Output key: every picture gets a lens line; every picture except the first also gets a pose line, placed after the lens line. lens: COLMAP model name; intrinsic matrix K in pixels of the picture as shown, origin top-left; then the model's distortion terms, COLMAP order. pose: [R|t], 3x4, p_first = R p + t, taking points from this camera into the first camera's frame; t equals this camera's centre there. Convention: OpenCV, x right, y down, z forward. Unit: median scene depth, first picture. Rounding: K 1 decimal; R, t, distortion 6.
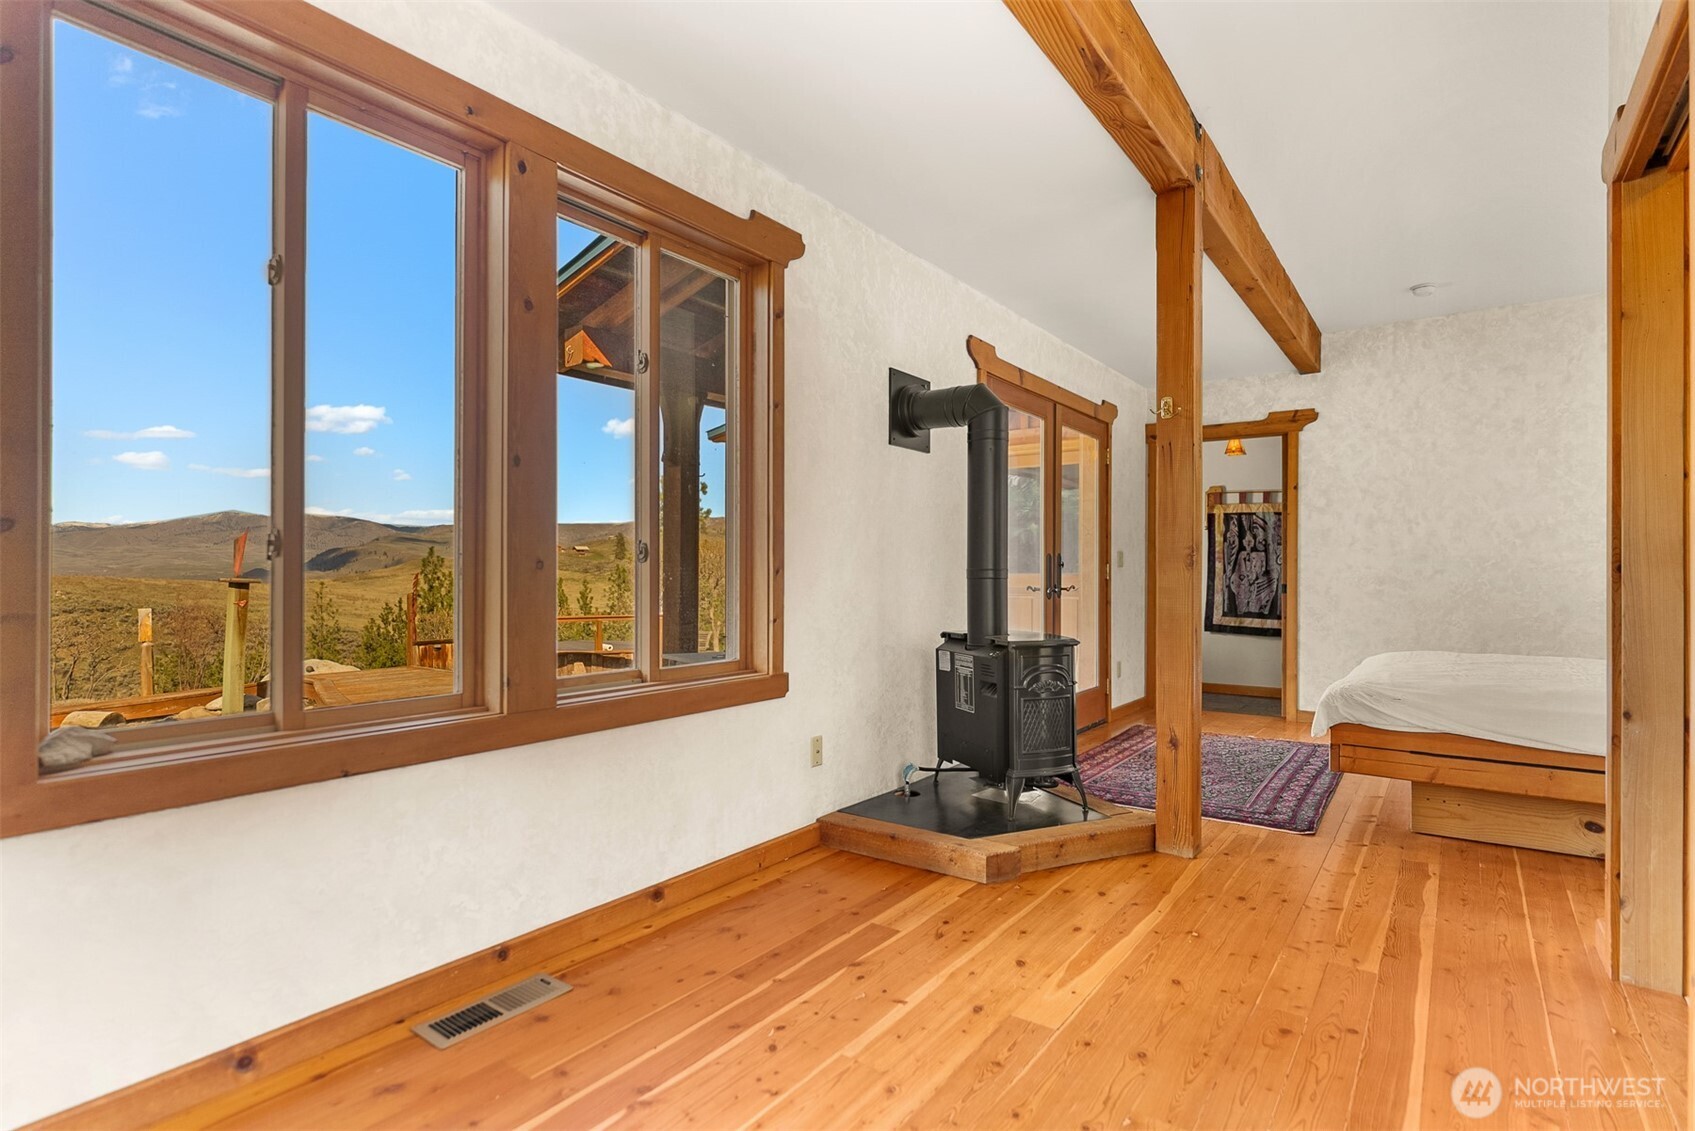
lens RADIAL K [[854.6, 0, 847.5], [0, 854.6, 565.5], [0, 0, 1]] dist [0.000277, 0.000071]
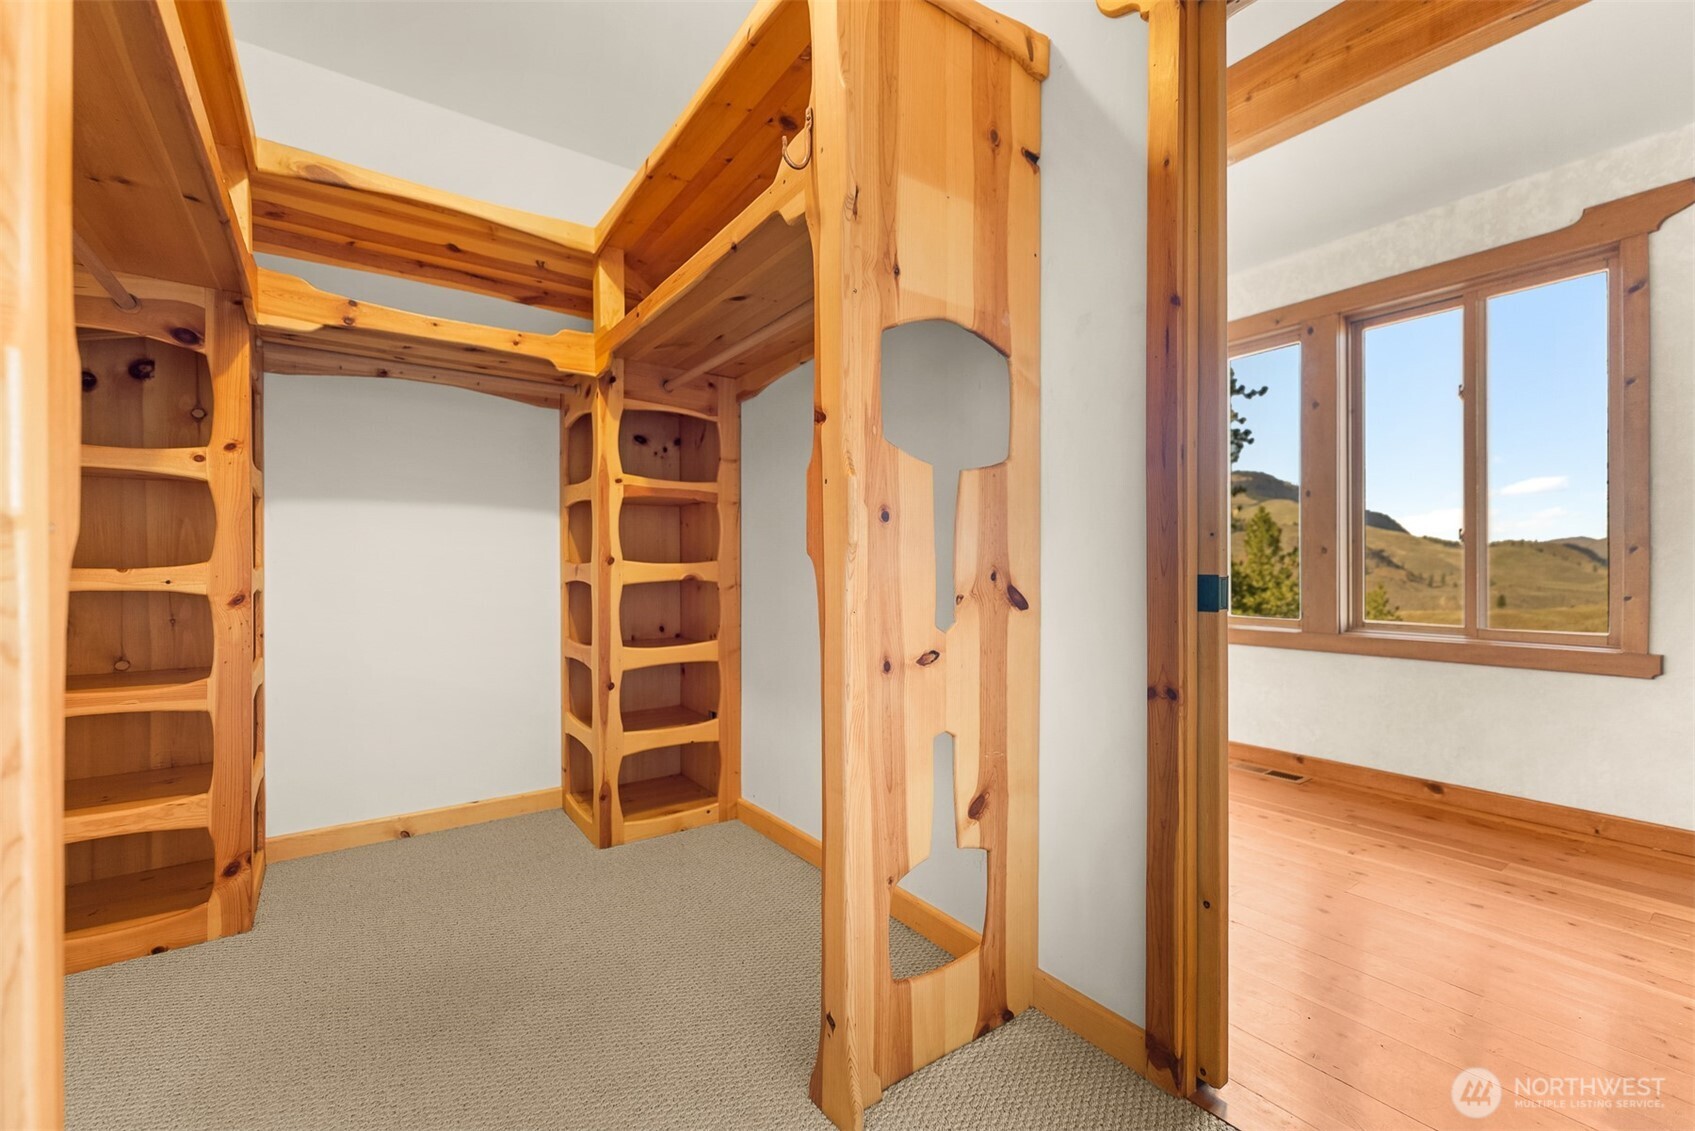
lens RADIAL K [[697.2, 0, 847.5], [0, 697.2, 565.5], [0, 0, 1]] dist [0.001802, 0.000222]
pose [[-0.322795, -0.008694, -0.946429, 1.195980], [0.005156, 0.999927, -0.010944, 0.037106], [0.946455, -0.008412, -0.322726, 0.492869]]
